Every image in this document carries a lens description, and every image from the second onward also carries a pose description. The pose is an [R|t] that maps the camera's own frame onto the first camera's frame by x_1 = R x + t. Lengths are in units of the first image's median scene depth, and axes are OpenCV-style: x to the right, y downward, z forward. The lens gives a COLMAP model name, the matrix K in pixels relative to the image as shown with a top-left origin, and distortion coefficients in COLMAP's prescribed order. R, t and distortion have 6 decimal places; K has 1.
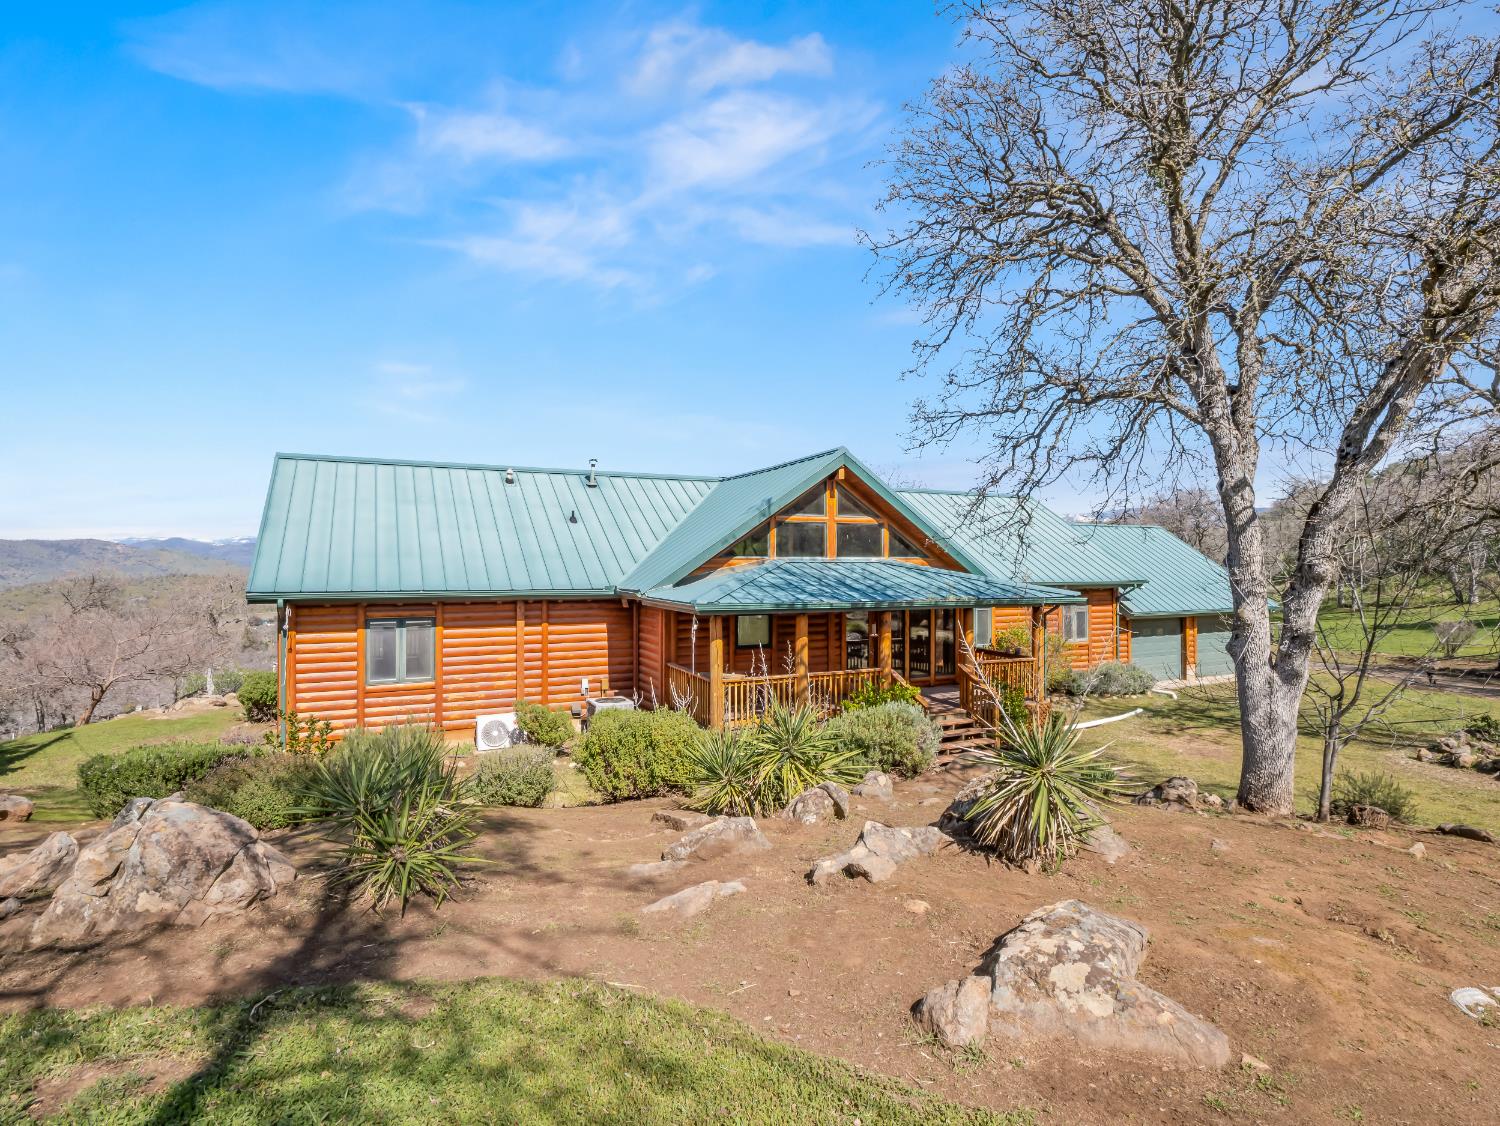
lens RADIAL K [[764.1, 0, 726.0], [0, 764.1, 560.9], [0, 0, 1]] dist [-0.009927, -0.002340]
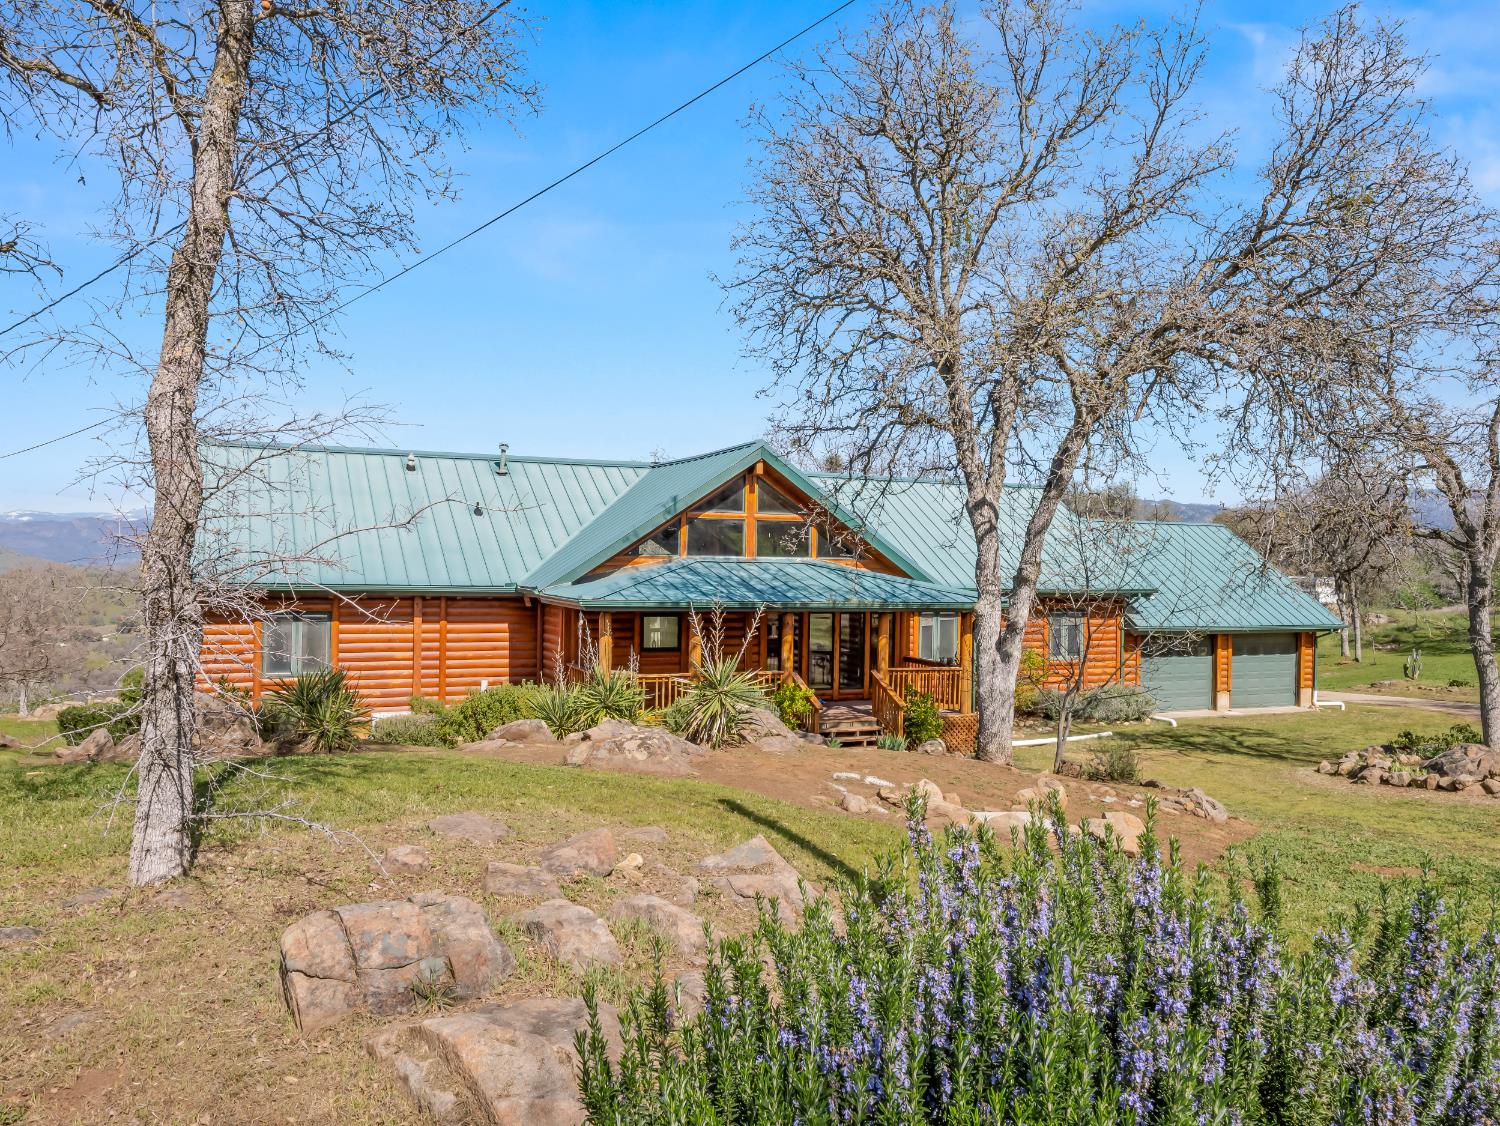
lens RADIAL K [[1238.6, 0, 744.7], [0, 1238.6, 565.5], [0, 0, 1]] dist [-0.037841, -0.002944]
pose [[0.999615, 0.015830, -0.022772, 0.168745], [-0.015713, 0.999863, 0.005279, -0.002102], [0.022853, -0.004919, 0.999727, -0.521010]]
